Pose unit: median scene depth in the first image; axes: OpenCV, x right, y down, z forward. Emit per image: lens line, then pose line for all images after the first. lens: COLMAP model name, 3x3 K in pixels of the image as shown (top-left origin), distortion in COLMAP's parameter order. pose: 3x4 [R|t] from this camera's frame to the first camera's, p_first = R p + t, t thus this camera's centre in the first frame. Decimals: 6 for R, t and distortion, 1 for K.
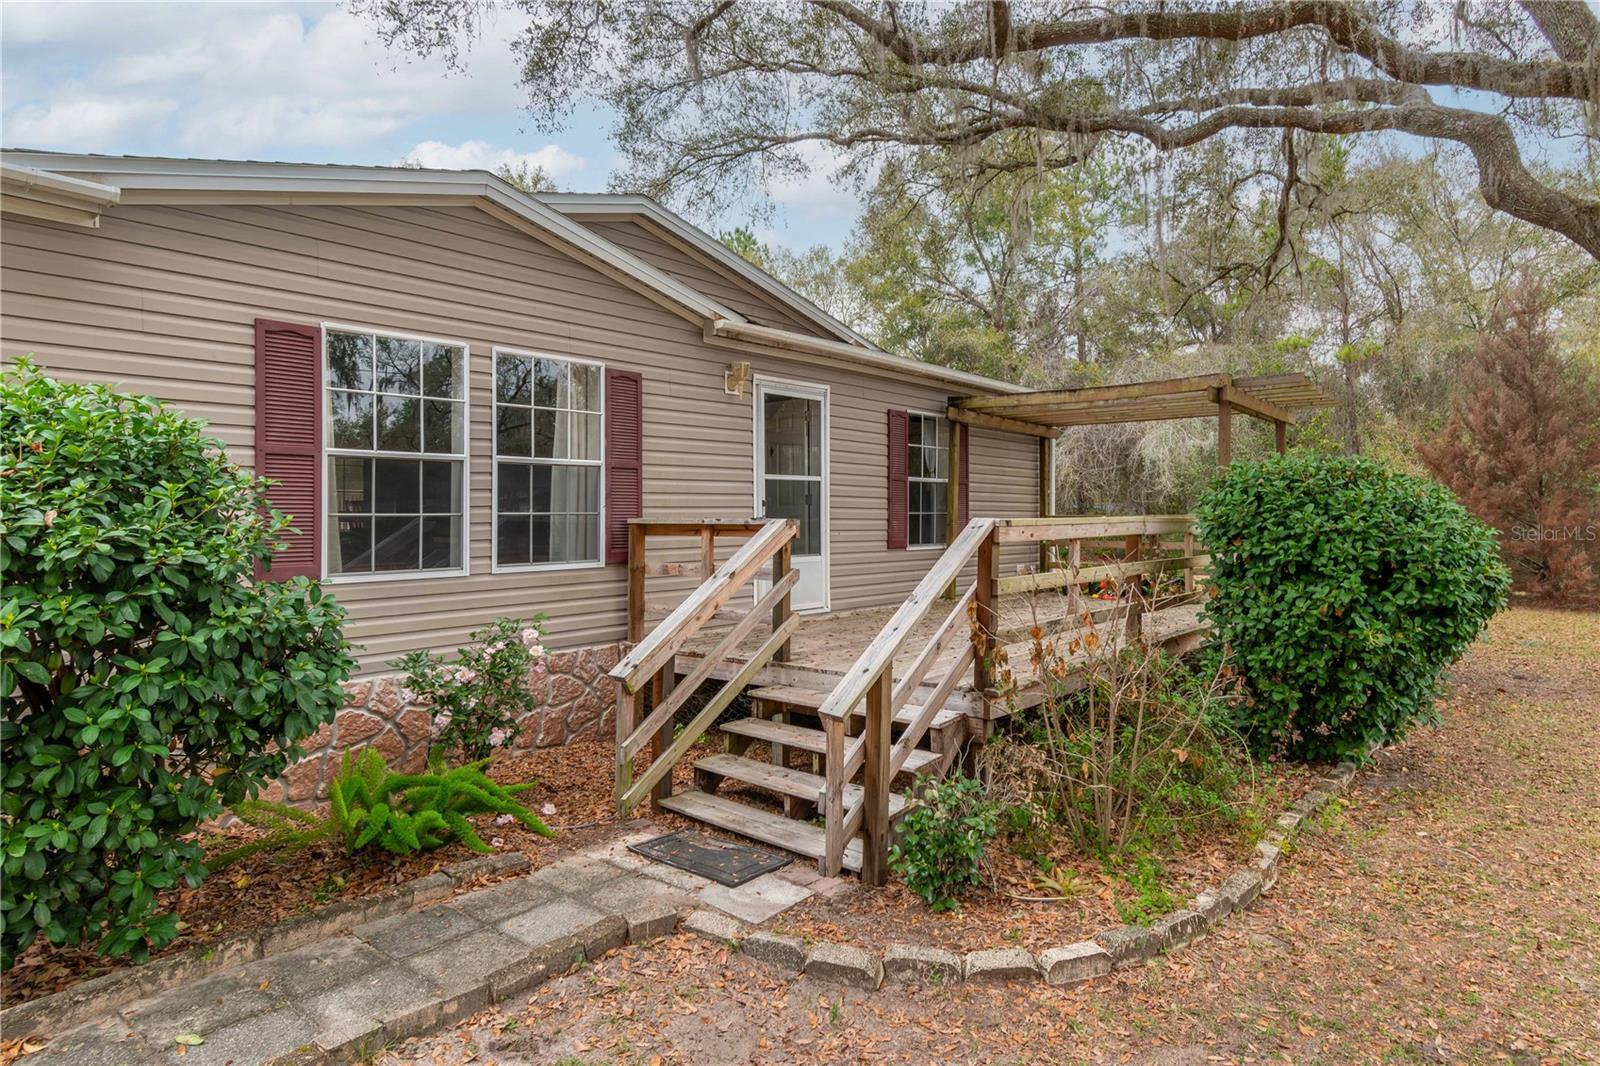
lens RADIAL K [[885.3, 0, 802.4], [0, 885.3, 526.8], [0, 0, 1]] dist [0.005186, -0.001557]
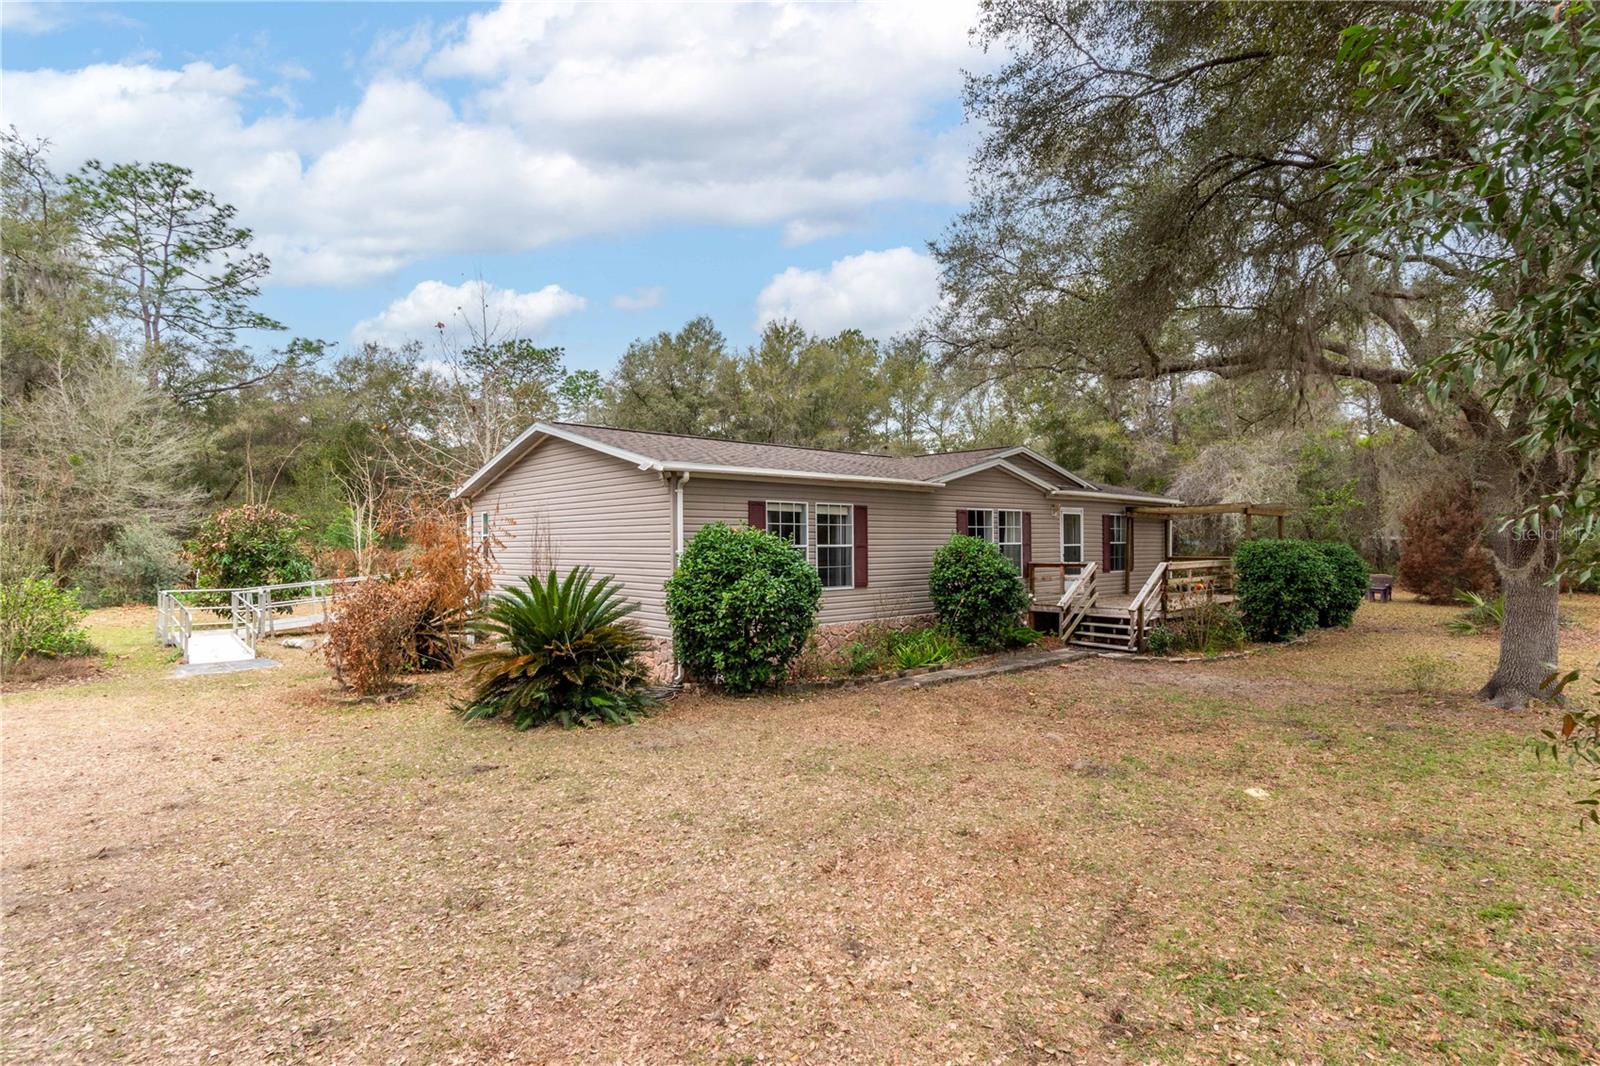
lens RADIAL K [[813.6, 0, 797.7], [0, 813.6, 542.3], [0, 0, 1]] dist [0.007776, -0.000144]
pose [[0.992739, -0.006946, -0.120088, -0.634120], [0.004585, 0.999791, -0.019931, -0.023706], [0.120201, 0.019235, 0.992563, -1.786666]]
